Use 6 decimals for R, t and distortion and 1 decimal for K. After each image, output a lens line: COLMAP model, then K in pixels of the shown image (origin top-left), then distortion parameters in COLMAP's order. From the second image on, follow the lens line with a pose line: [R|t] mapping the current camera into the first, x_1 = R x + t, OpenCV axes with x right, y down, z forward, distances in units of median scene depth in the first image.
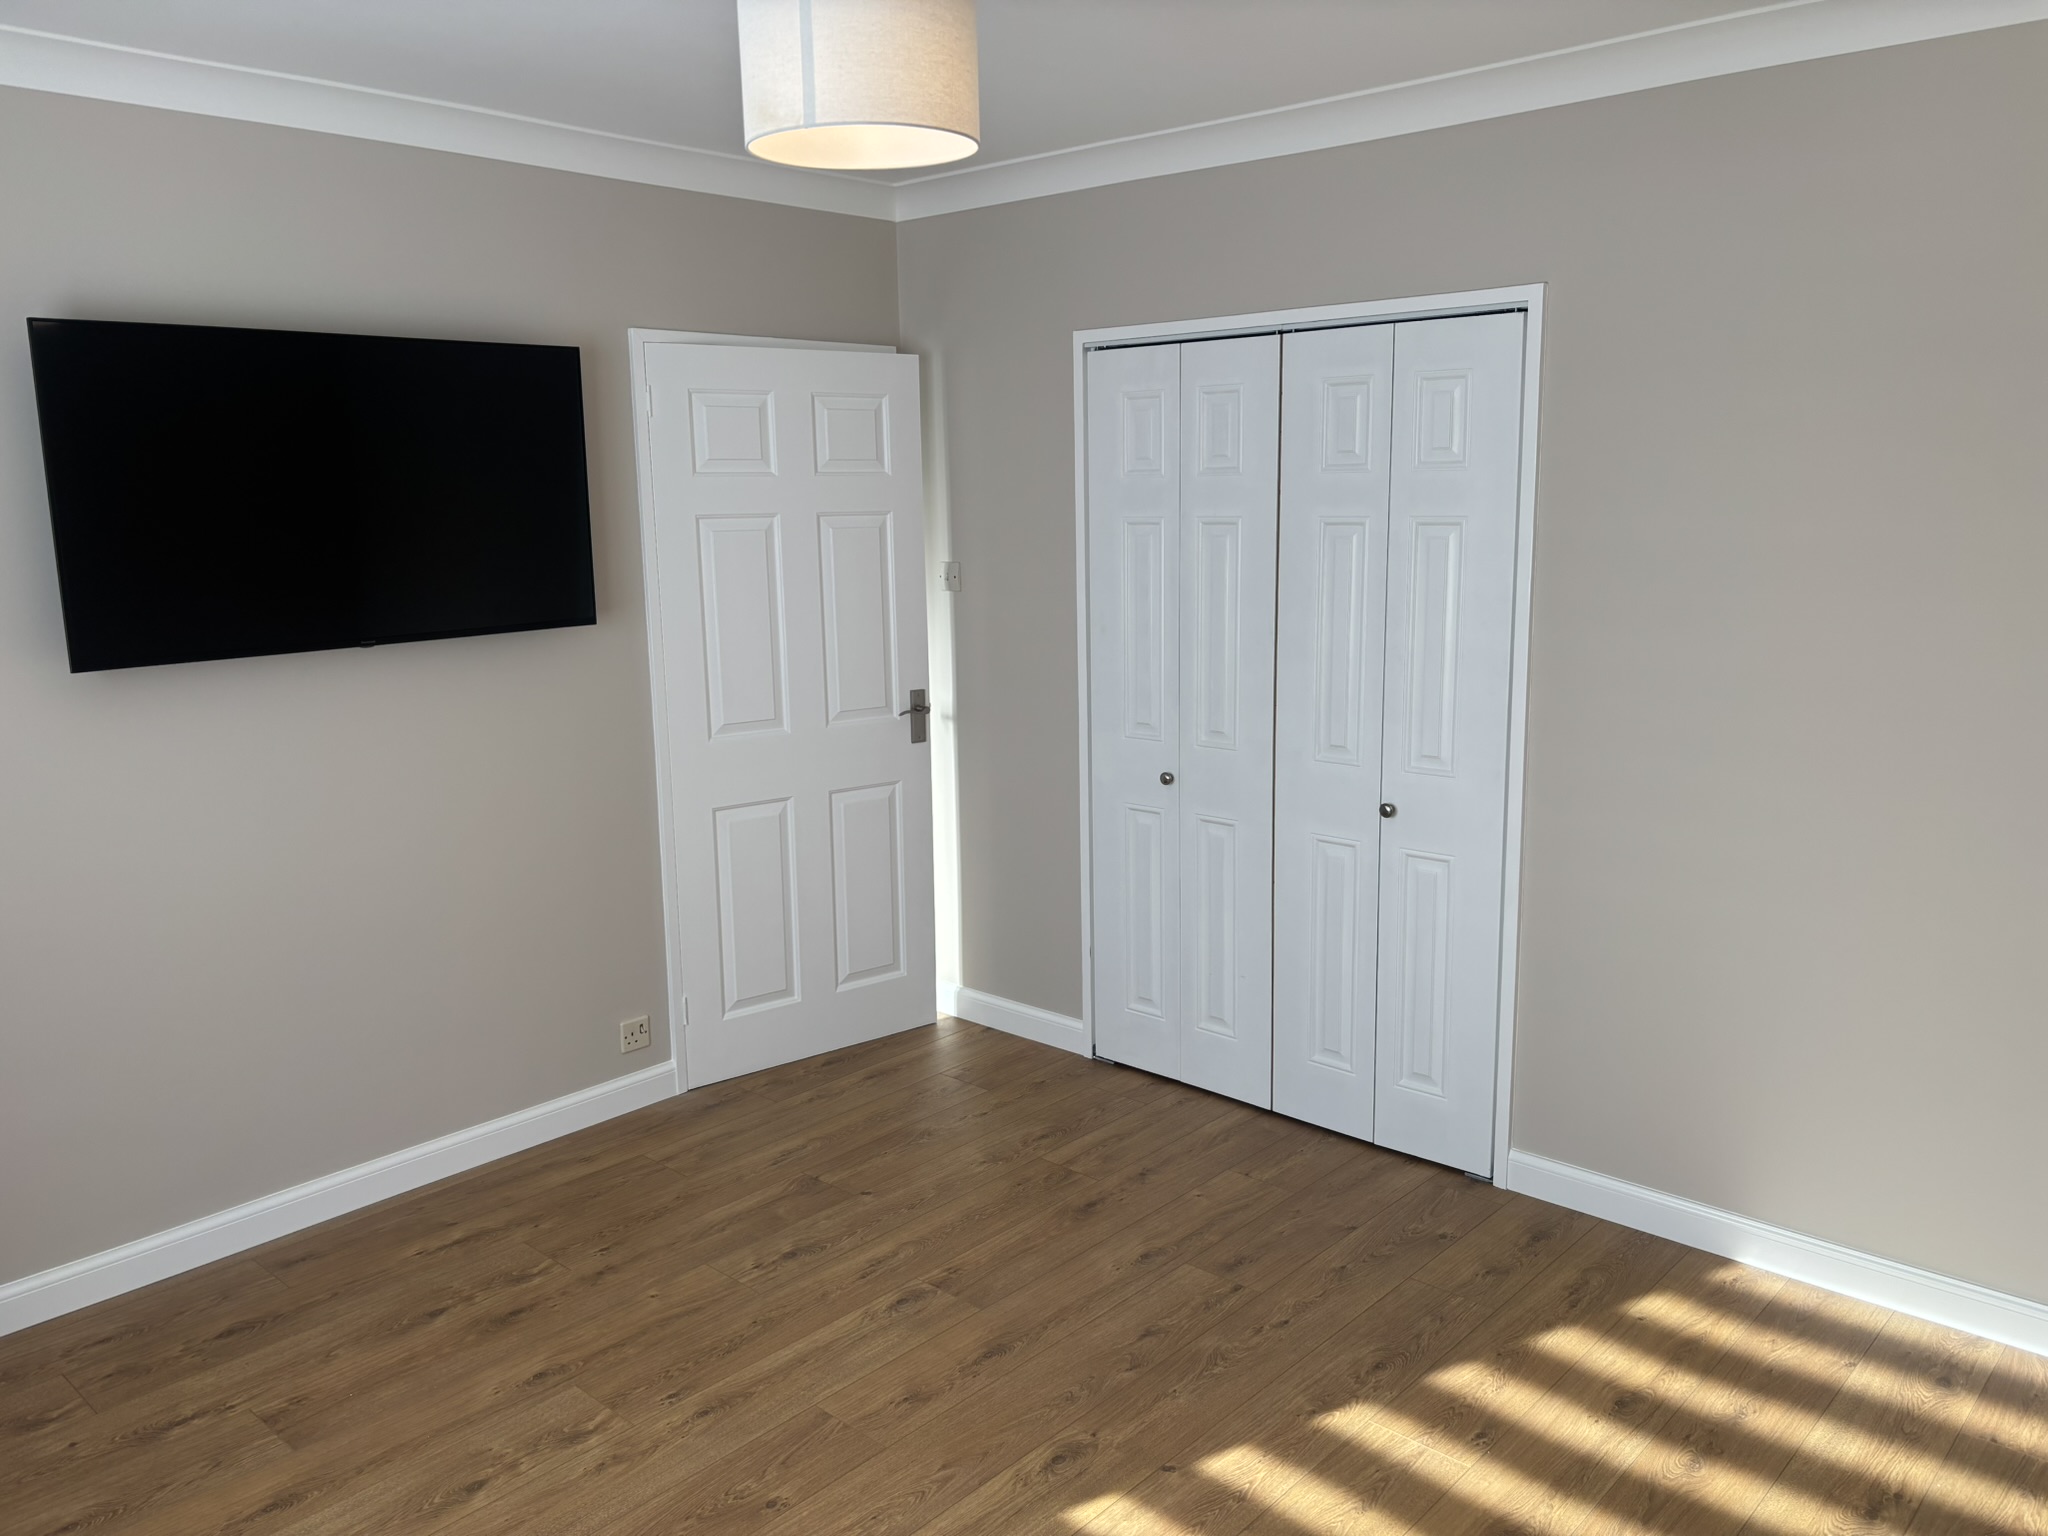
lens RADIAL K [[1576.4, 0, 1030.4], [0, 1576.4, 772.4], [0, 0, 1]] dist [0.070887, -0.085672]
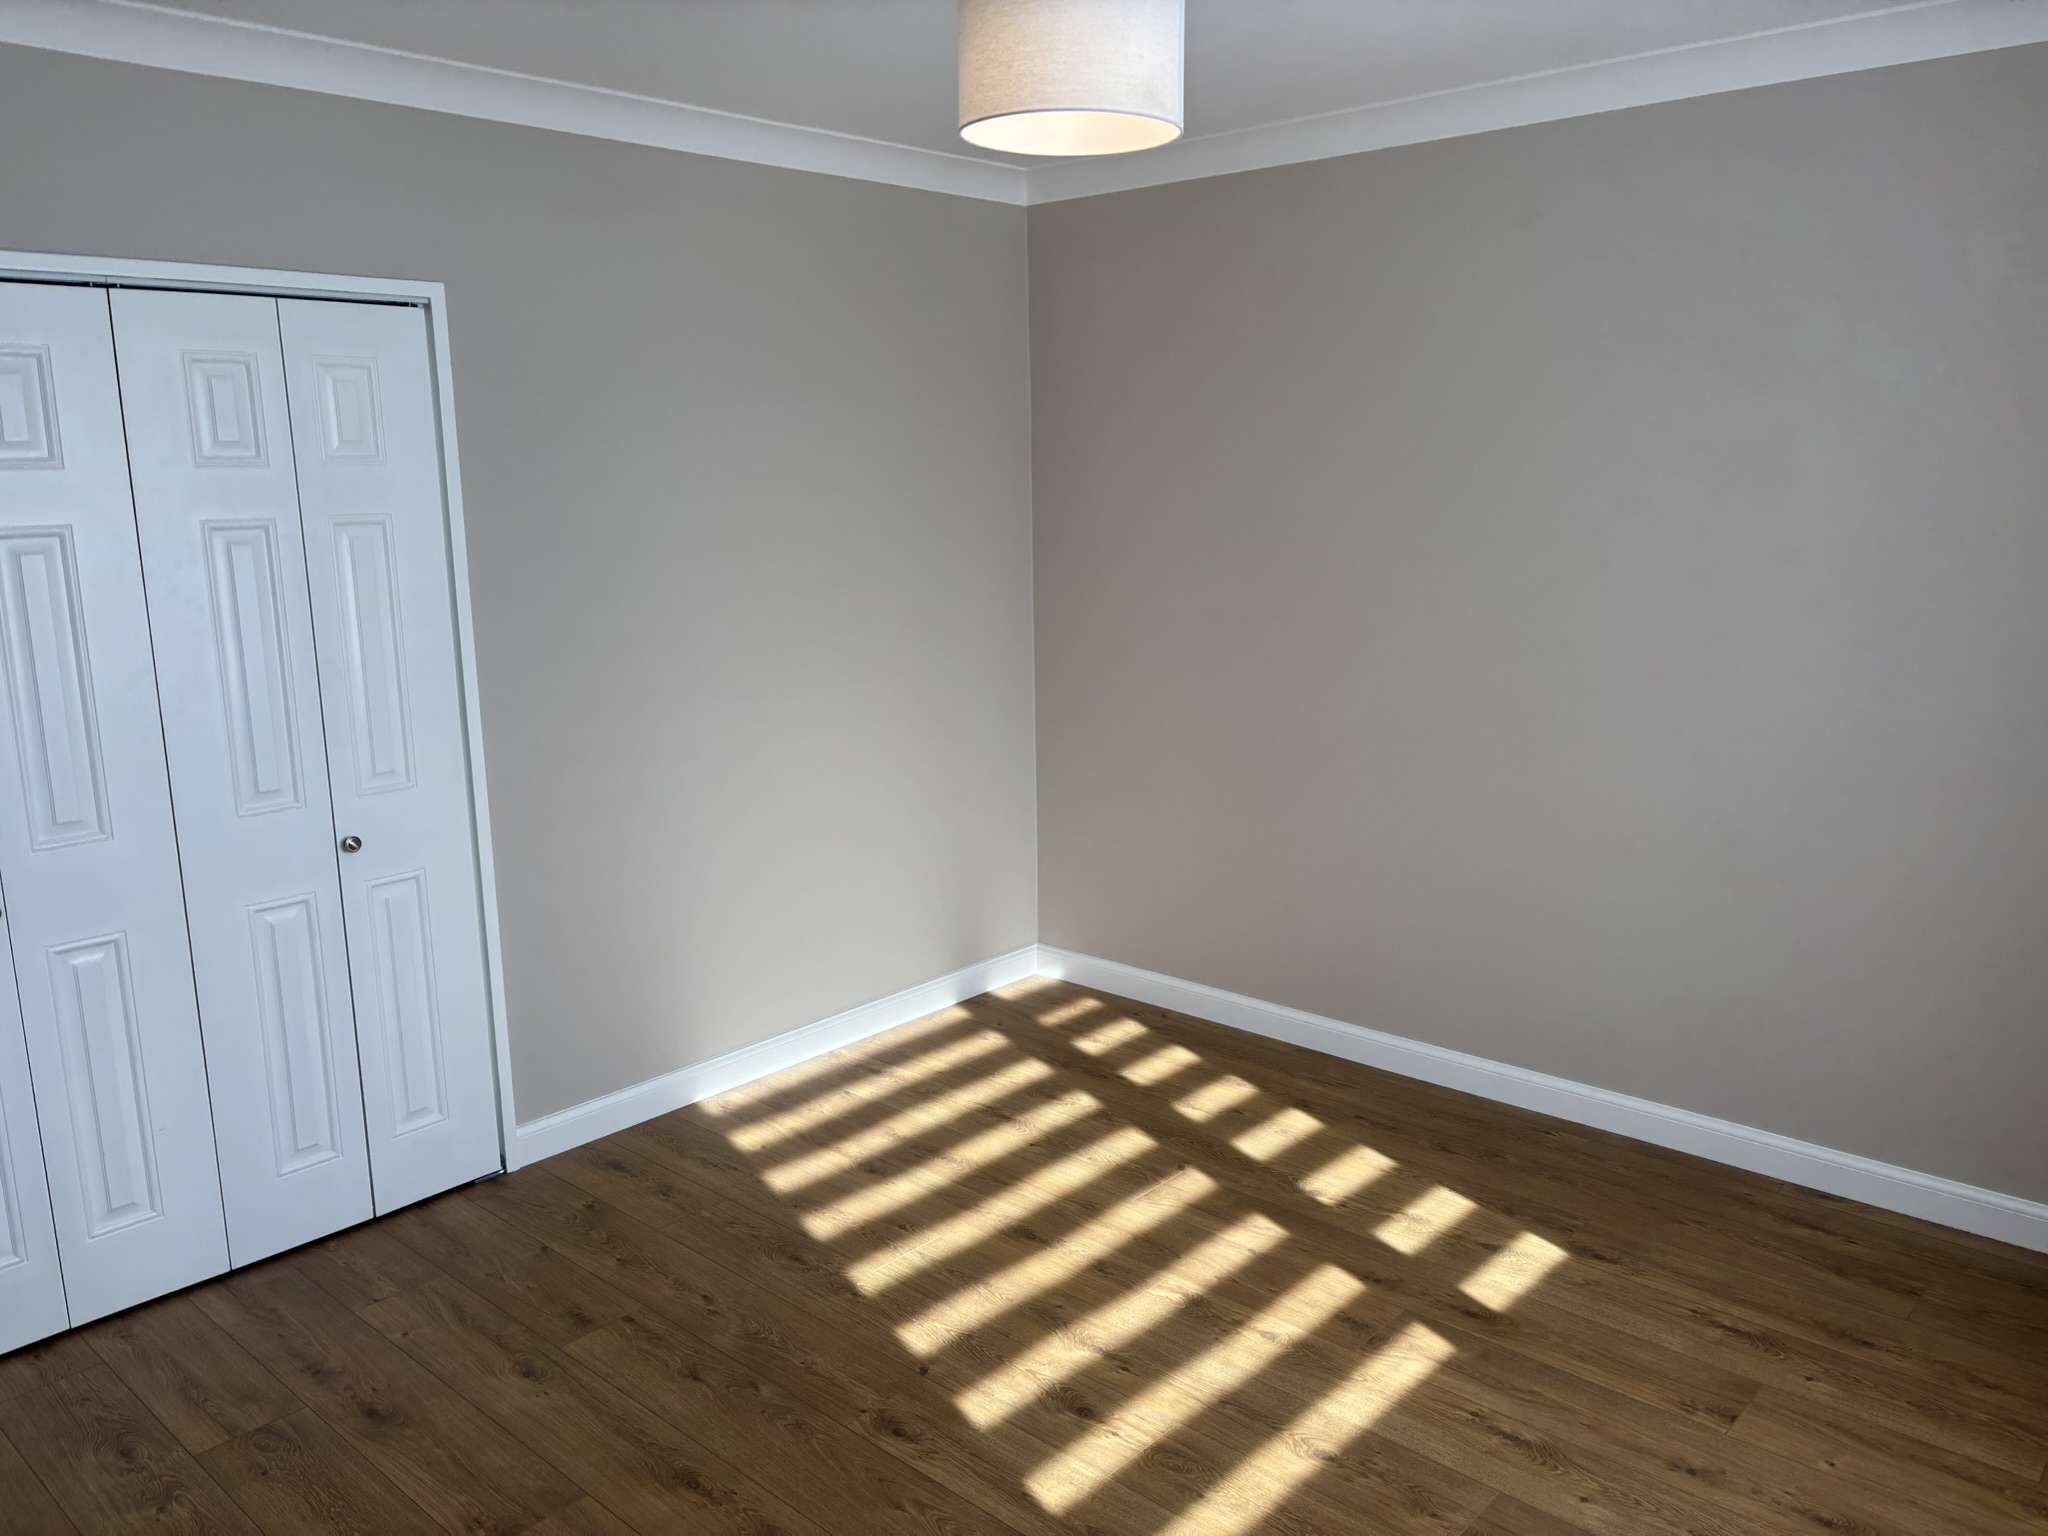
lens RADIAL K [[1571.7, 0, 1024.0], [0, 1571.7, 768.0], [0, 0, 1]] dist [0.058807, -0.000415]
pose [[0.014598, -0.180286, 0.983506, -0.691514], [0.207617, 0.962720, 0.173394, -0.101157], [-0.978101, 0.201662, 0.051484, 0.609506]]
